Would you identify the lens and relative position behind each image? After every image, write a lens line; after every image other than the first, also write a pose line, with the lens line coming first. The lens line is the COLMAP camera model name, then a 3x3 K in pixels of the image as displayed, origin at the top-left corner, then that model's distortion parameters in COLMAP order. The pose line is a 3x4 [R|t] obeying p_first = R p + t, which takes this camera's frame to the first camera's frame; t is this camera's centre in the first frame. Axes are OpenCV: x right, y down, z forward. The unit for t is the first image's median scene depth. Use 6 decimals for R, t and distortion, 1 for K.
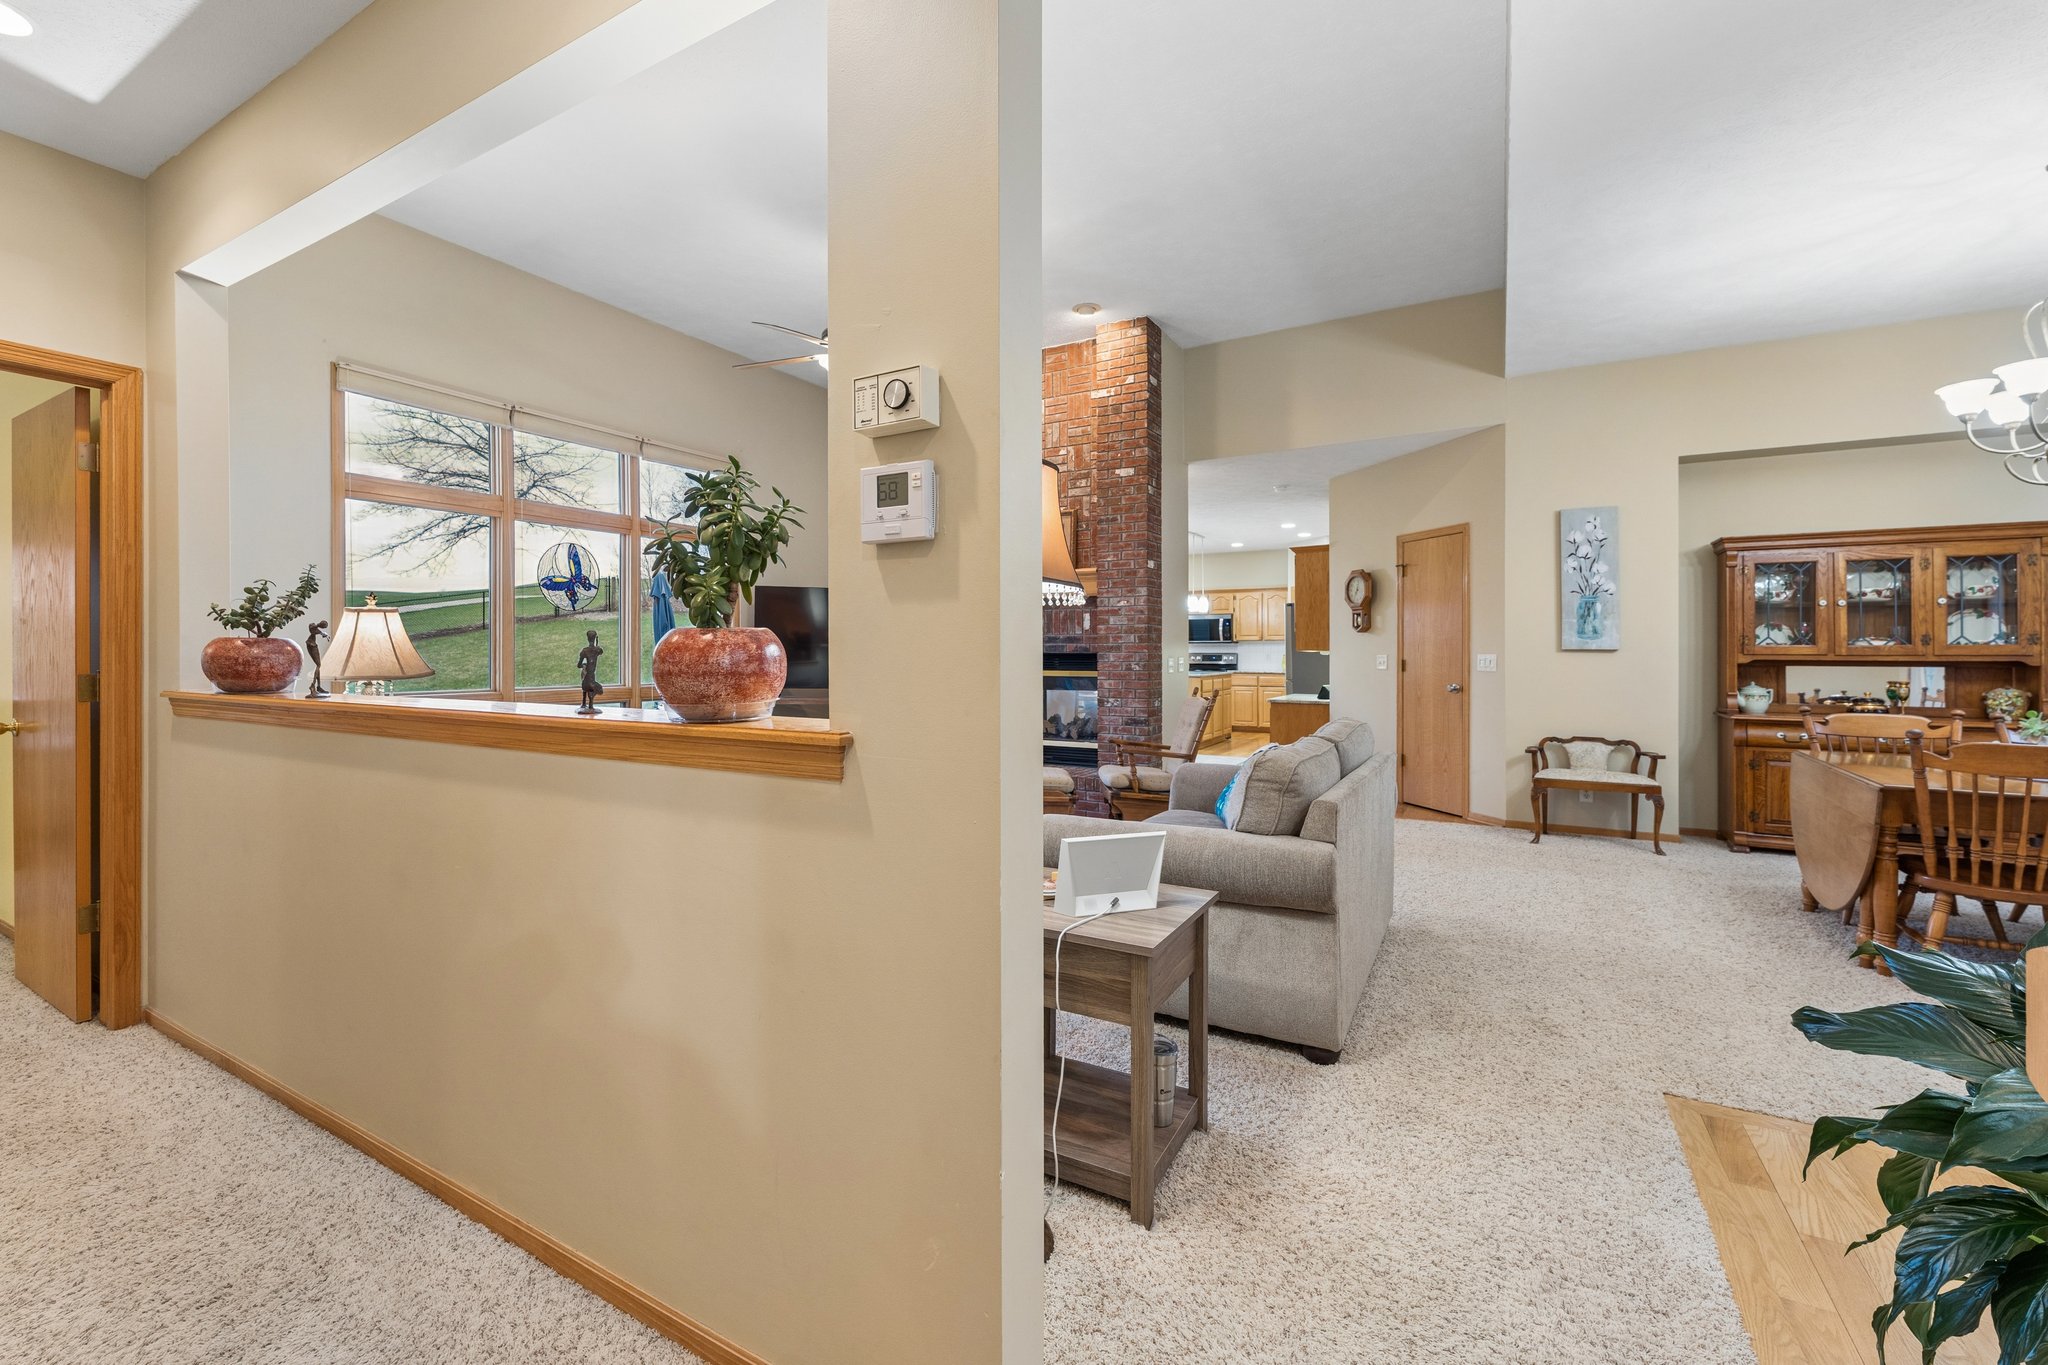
lens RADIAL K [[837.6, 0, 1010.5], [0, 837.6, 647.0], [0, 0, 1]] dist [0.000649, -0.000677]
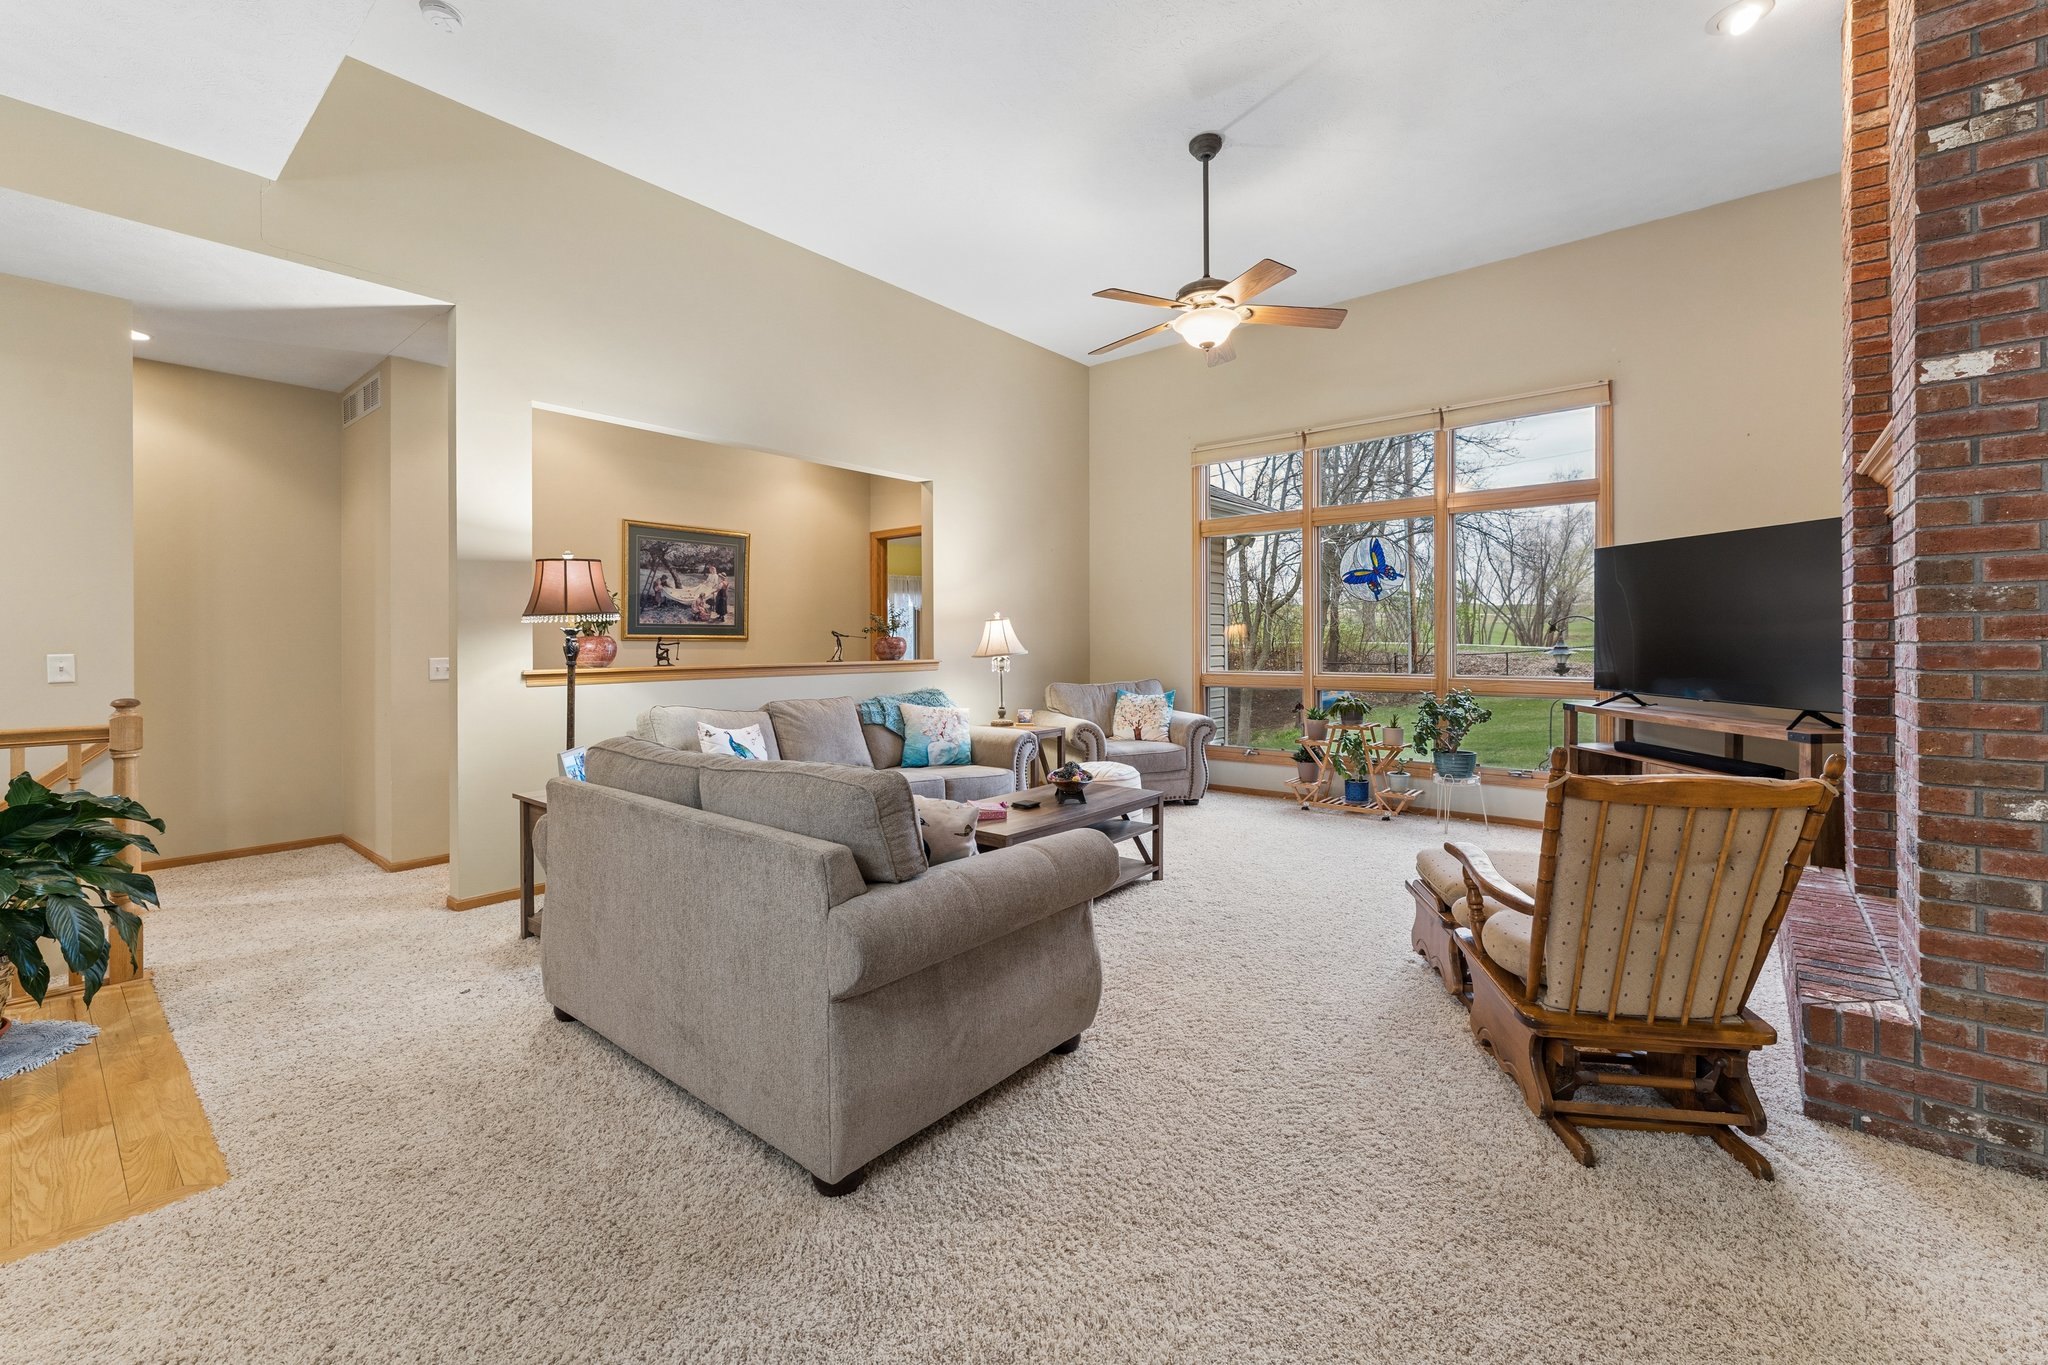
lens RADIAL K [[837.6, 0, 1030.7], [0, 837.6, 643.4], [0, 0, 1]] dist [0.000649, -0.000677]
pose [[-0.169664, 0.003600, -0.985495, 0.559907], [0.005710, 0.999980, 0.002670, 0.003664], [0.985485, -0.005174, -0.169681, 0.739115]]
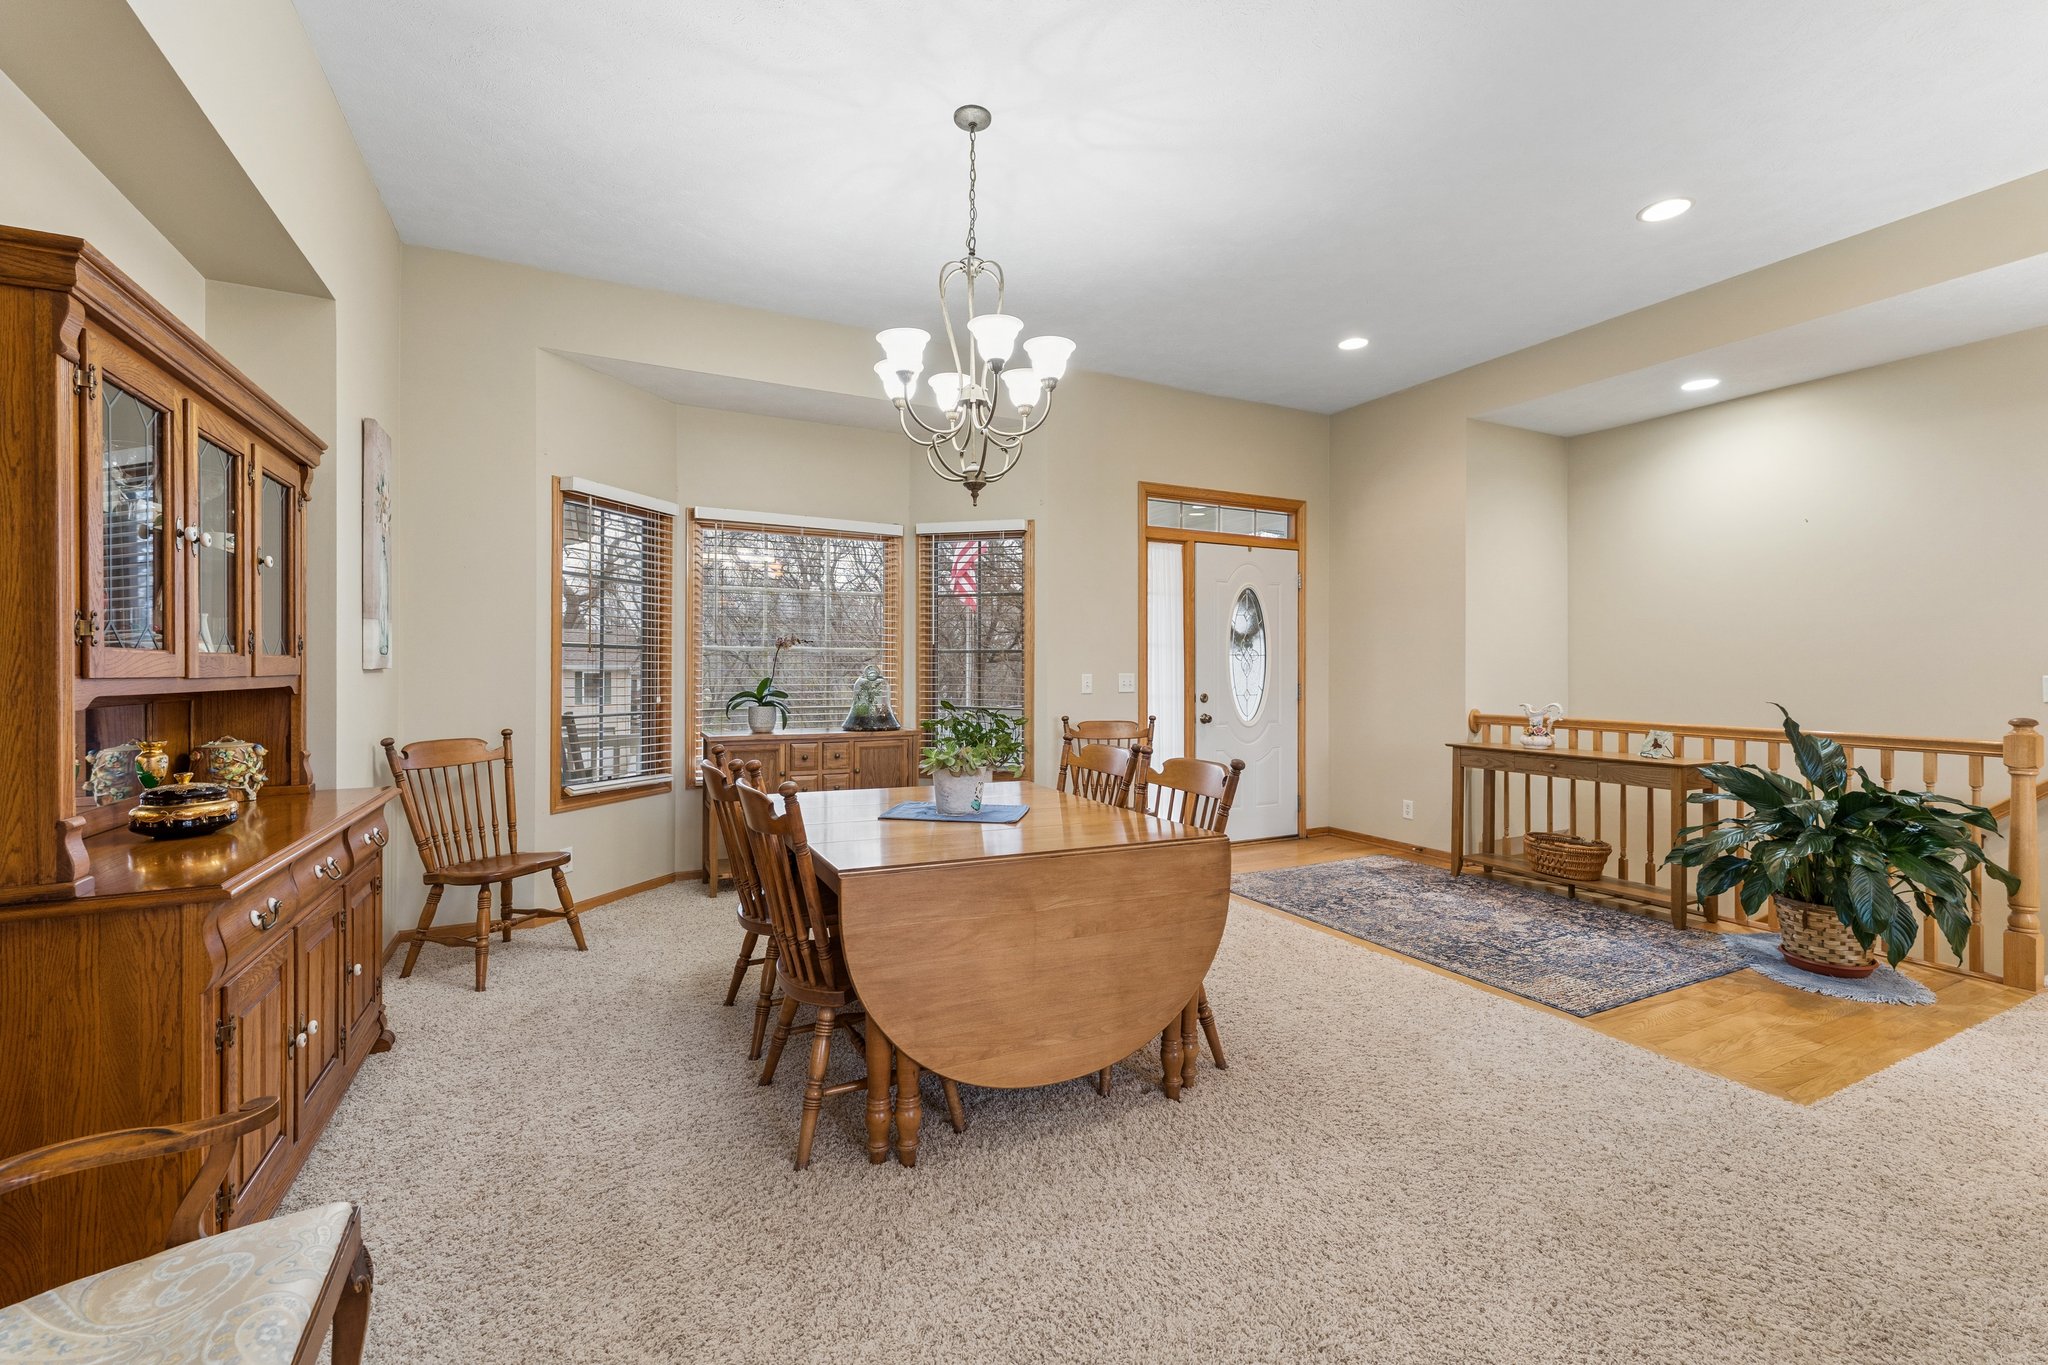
lens RADIAL K [[837.6, 0, 1026.6], [0, 837.6, 681.5], [0, 0, 1]] dist [0.000649, -0.000677]
pose [[-0.842469, -0.012242, 0.538606, 0.395310], [-0.006847, 0.999904, 0.012016, 0.010454], [-0.538702, 0.006436, -0.842472, 0.897643]]
